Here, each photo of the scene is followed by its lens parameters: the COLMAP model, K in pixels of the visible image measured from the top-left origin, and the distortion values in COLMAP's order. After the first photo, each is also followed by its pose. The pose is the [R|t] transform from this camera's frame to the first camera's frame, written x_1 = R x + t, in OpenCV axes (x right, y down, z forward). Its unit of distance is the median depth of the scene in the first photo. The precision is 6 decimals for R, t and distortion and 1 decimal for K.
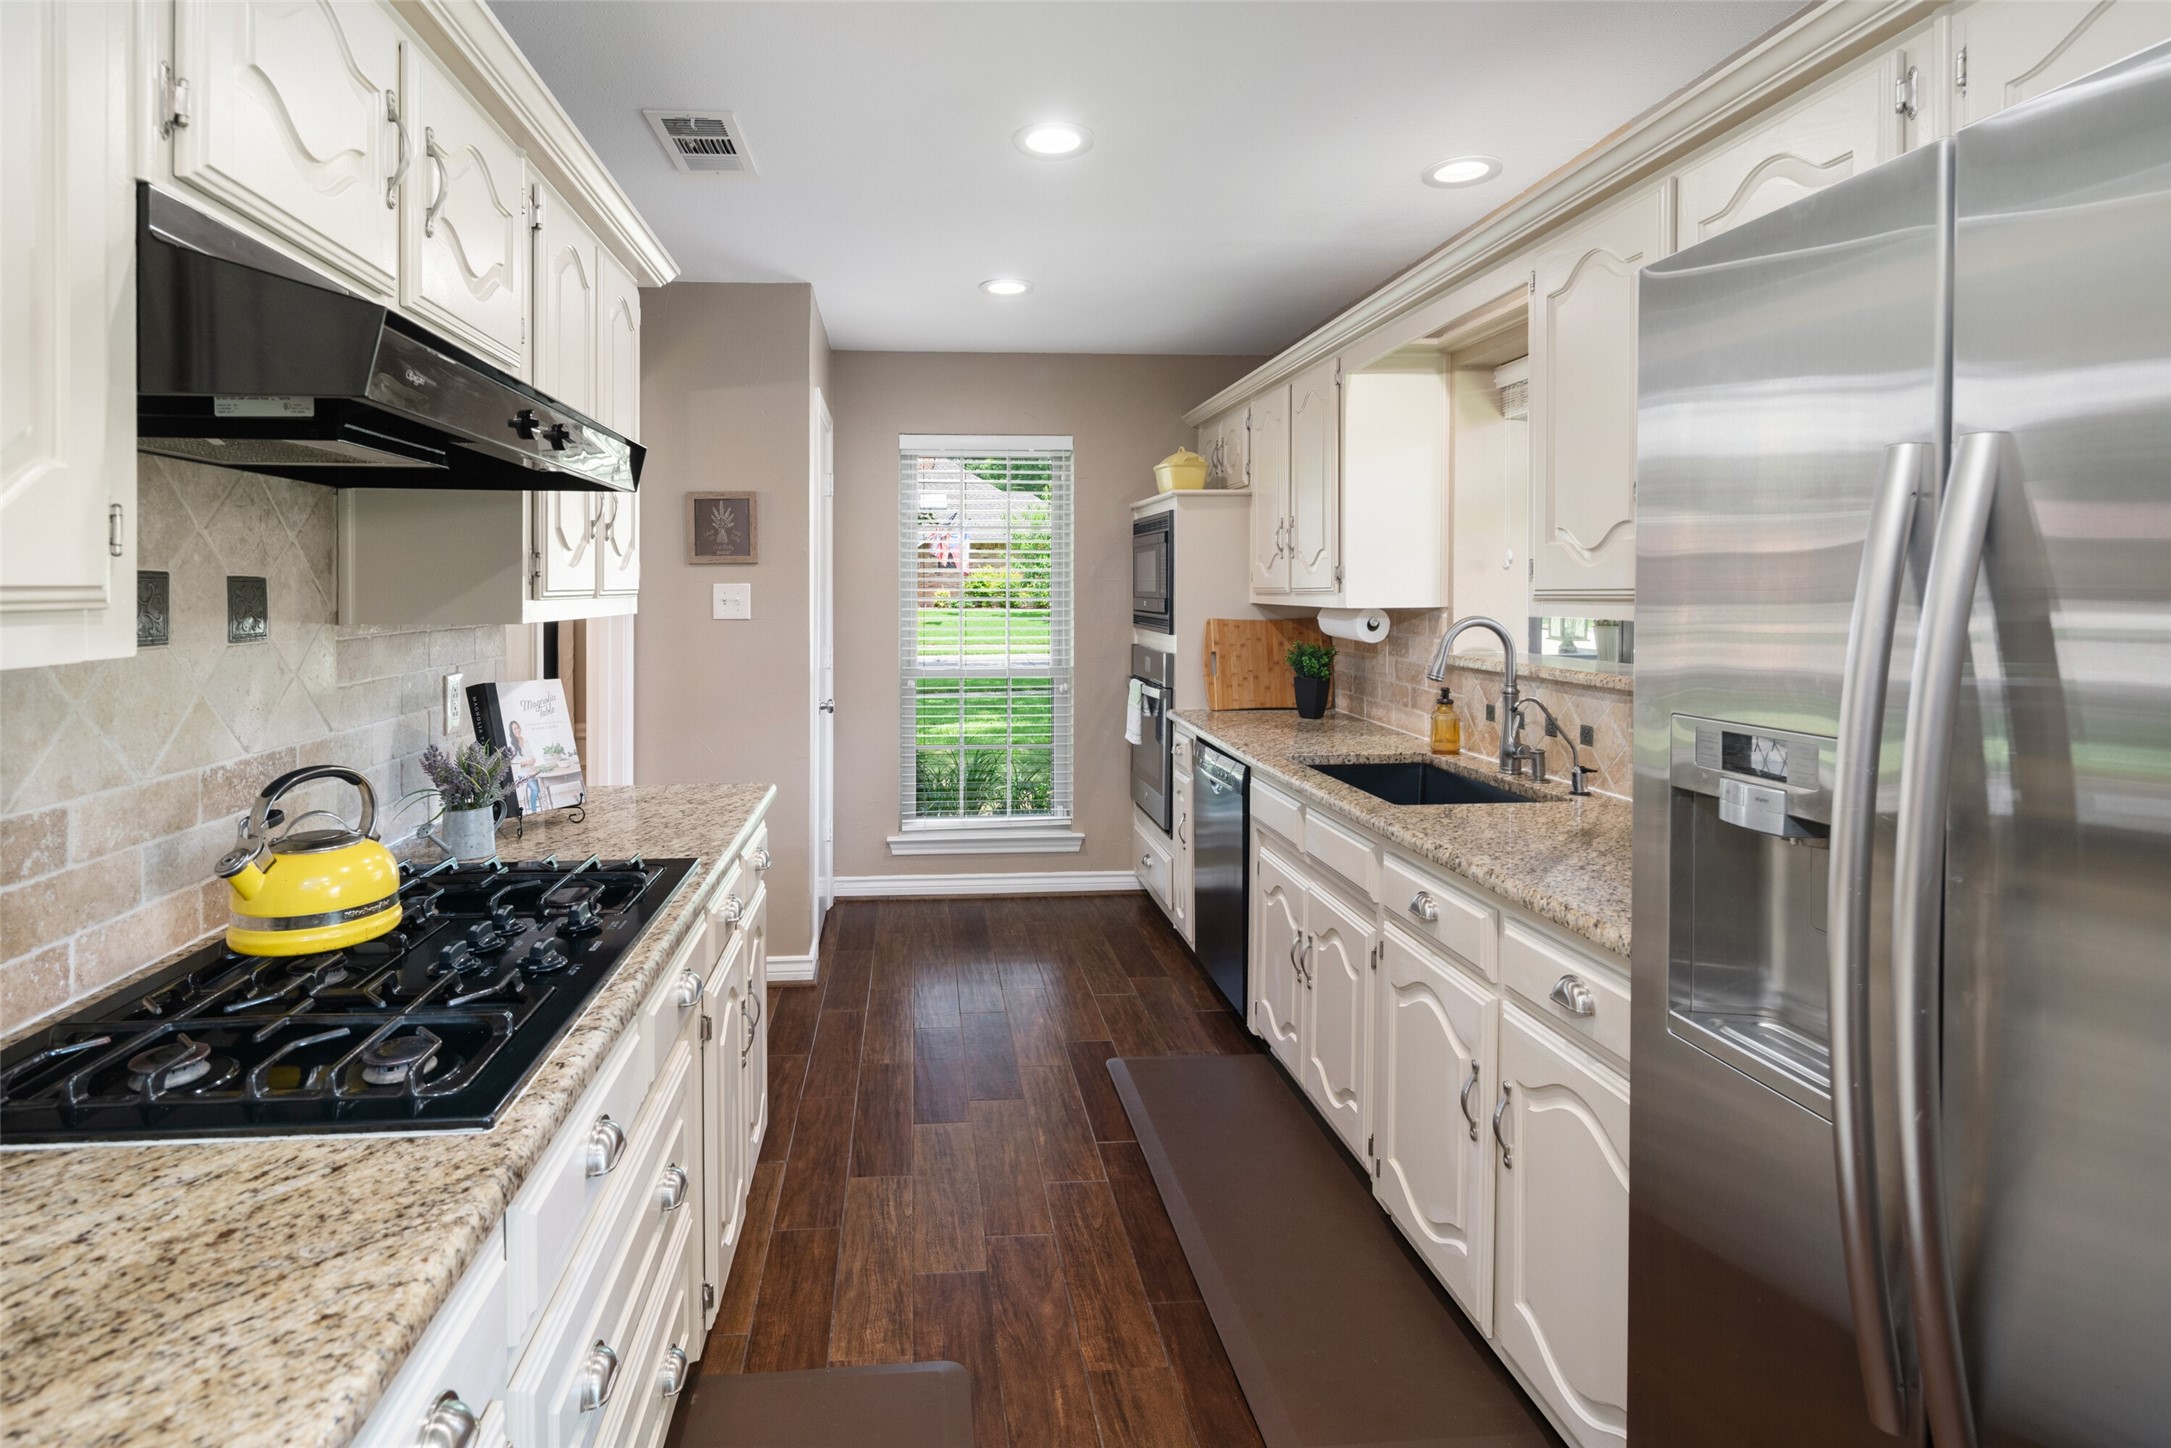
lens RADIAL K [[1091.7, 0, 984.6], [0, 1091.7, 599.9], [0, 0, 1]] dist [0.000261, -0.000418]
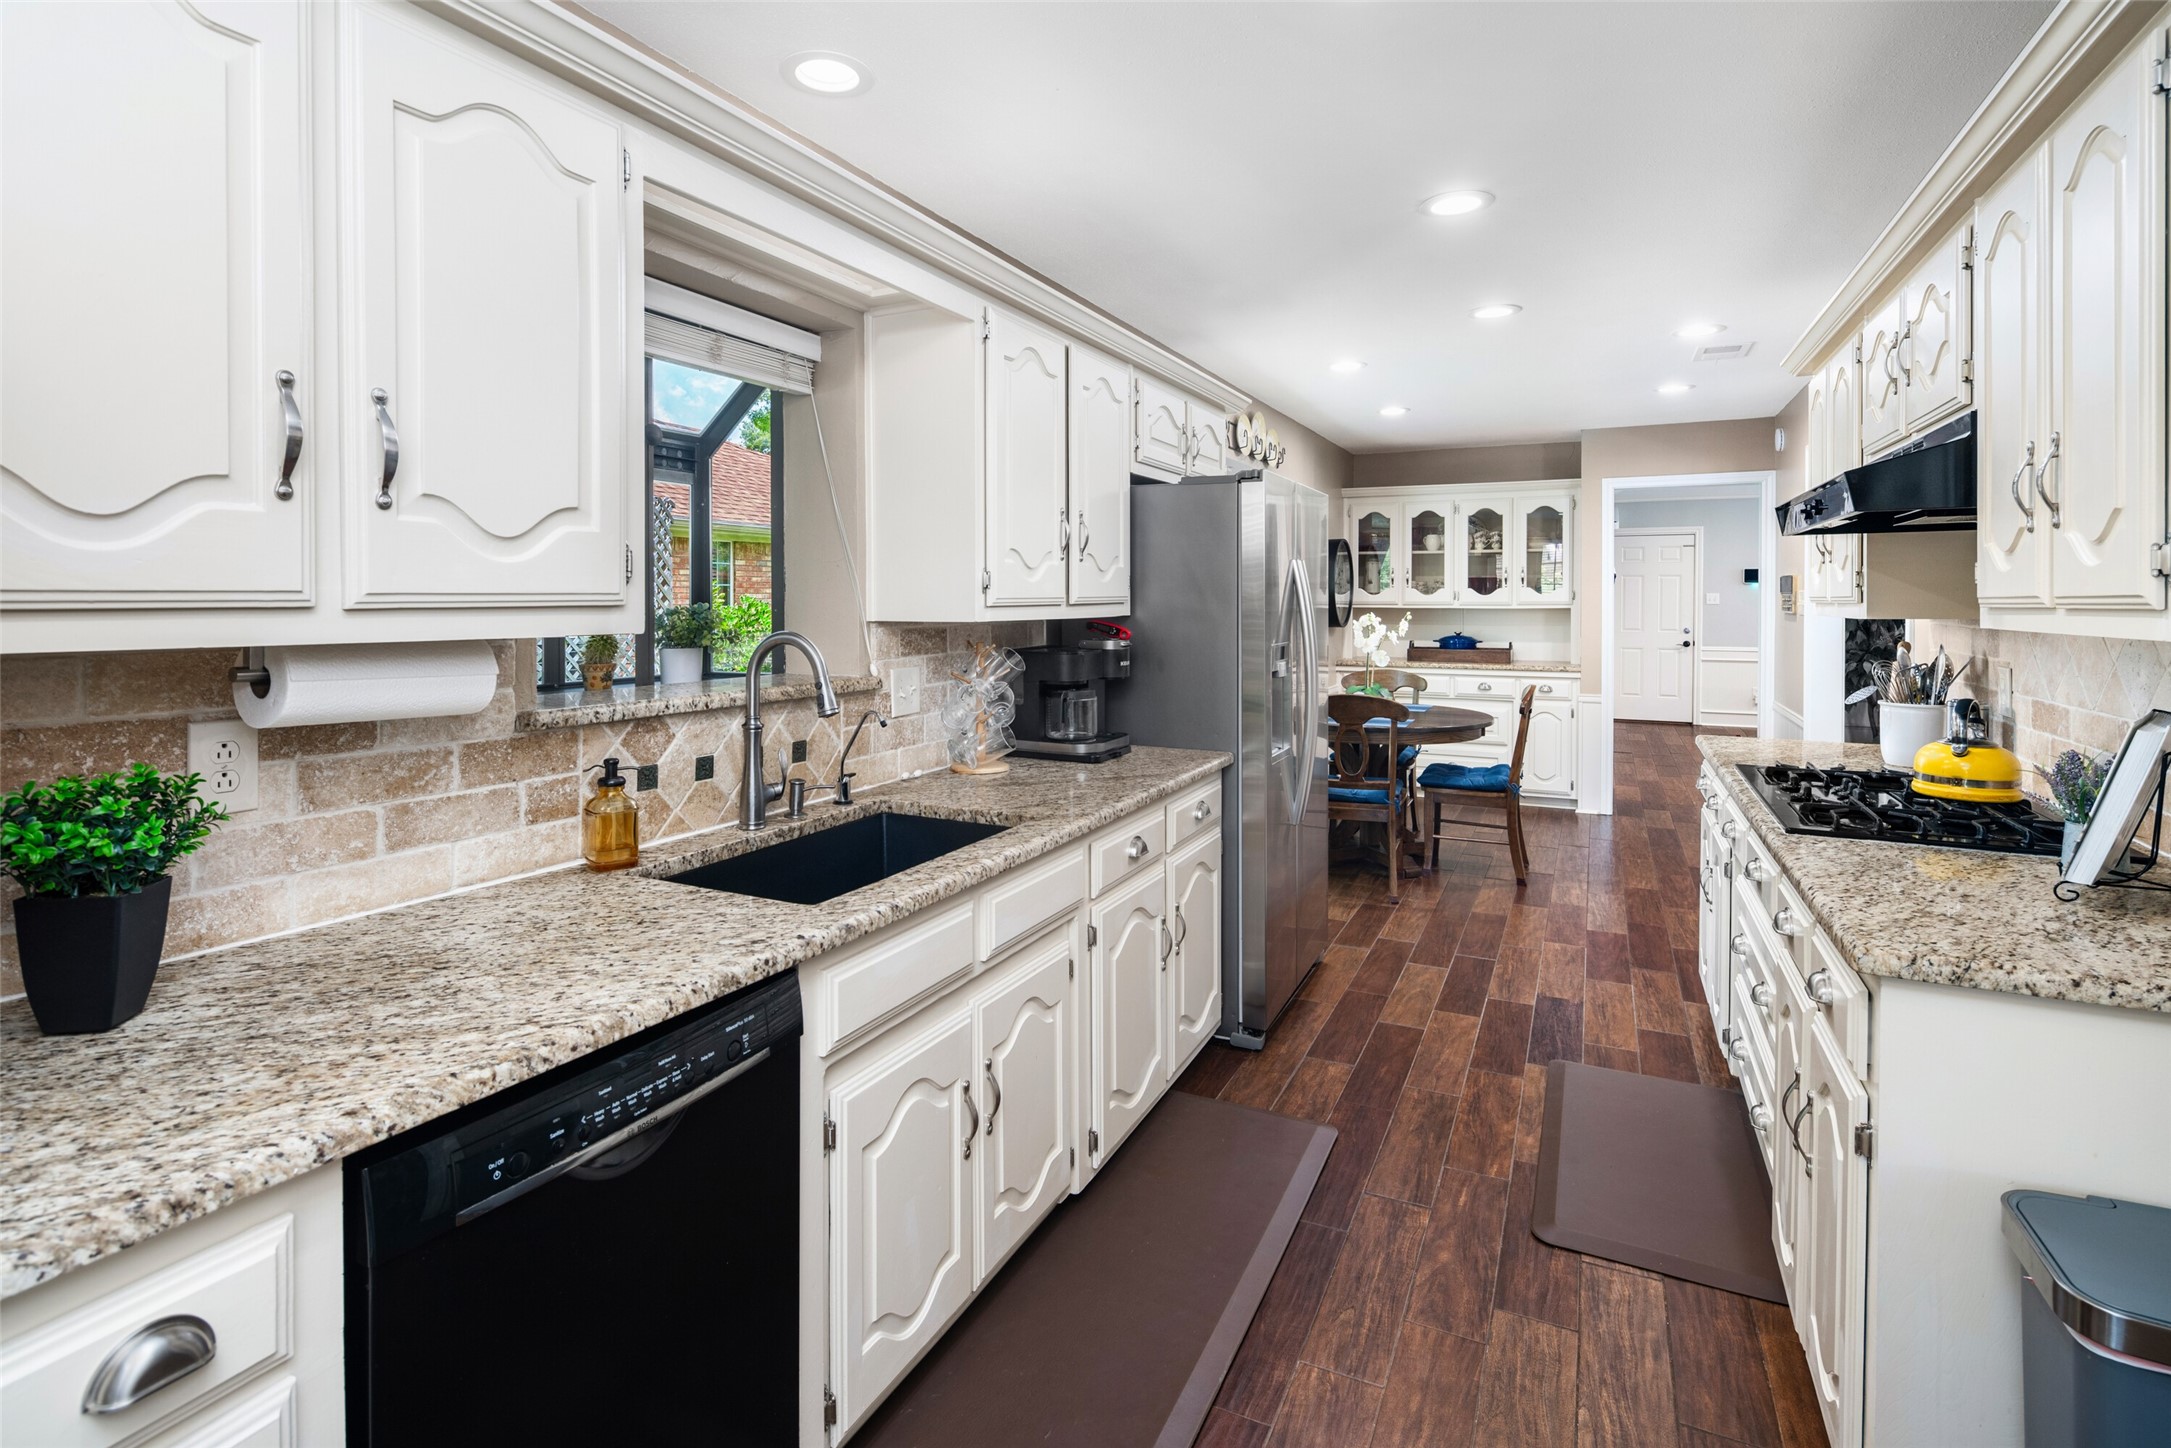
lens RADIAL K [[1047.8, 0, 1079.5], [0, 1047.8, 615.6], [0, 0, 1]] dist [0.001208, -0.002019]
pose [[-0.865560, -0.007332, 0.500751, -0.080797], [0.005942, 0.999672, 0.024908, -0.010776], [-0.500770, 0.024535, -0.865233, 1.145688]]
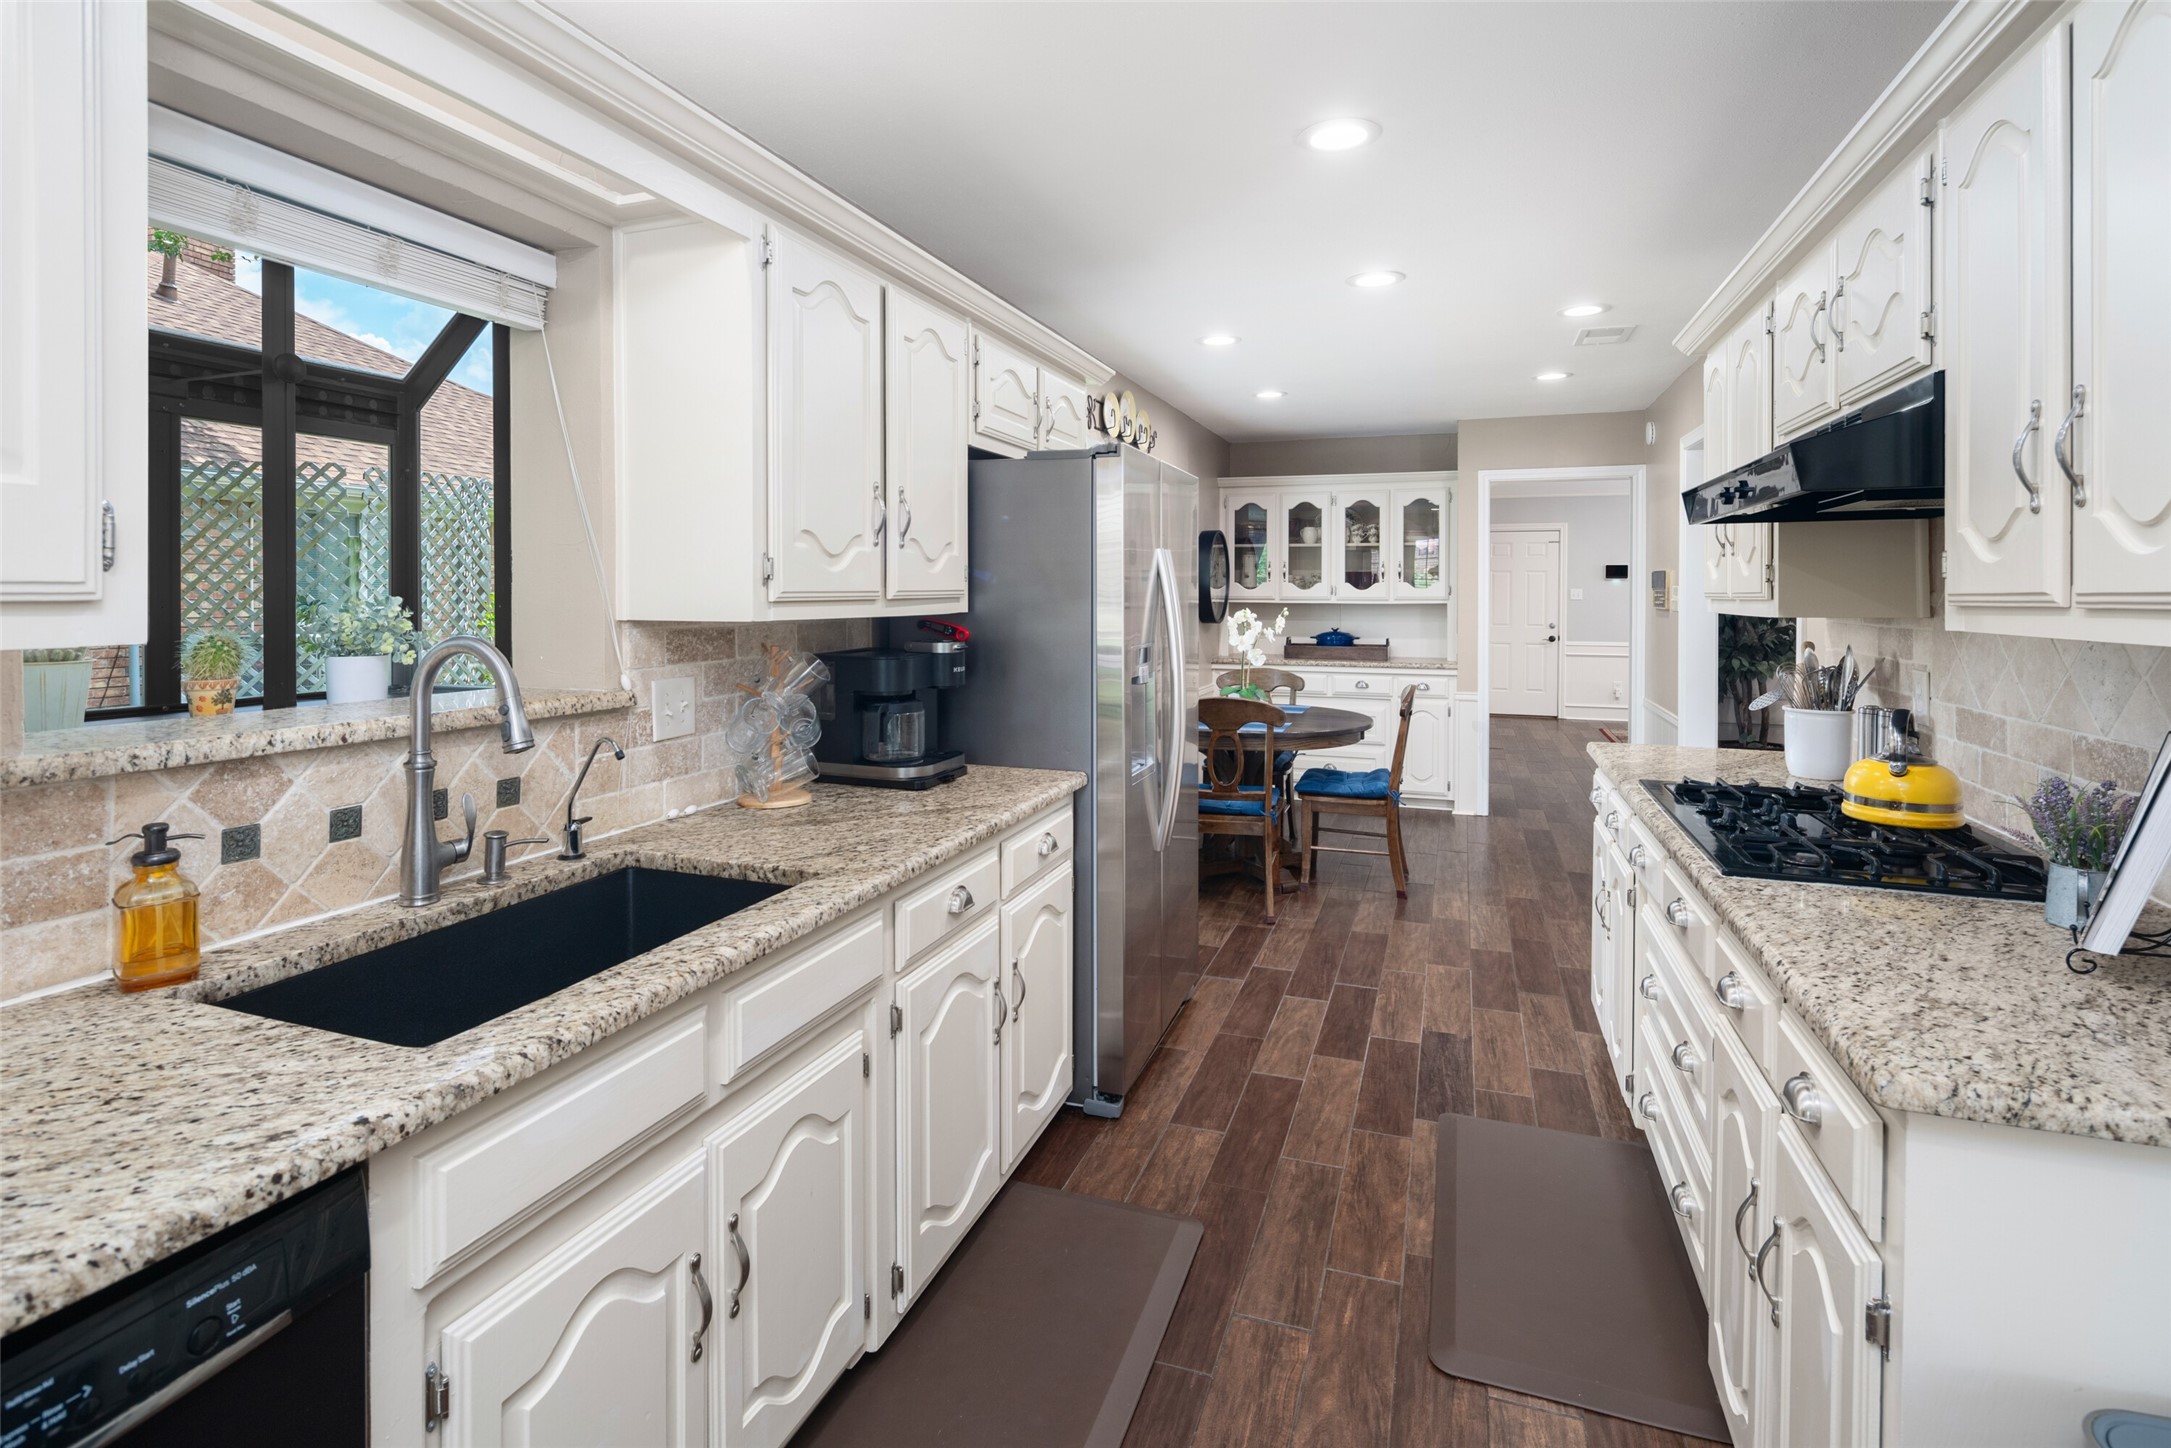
lens RADIAL K [[1058.9, 0, 1087.3], [0, 1058.9, 604.2], [0, 0, 1]] dist [-0.000904, -0.000997]
pose [[-0.918913, -0.006006, 0.394415, -0.054292], [0.002094, 0.999796, 0.020101, -0.009620], [-0.394455, 0.019297, -0.918713, 1.025721]]
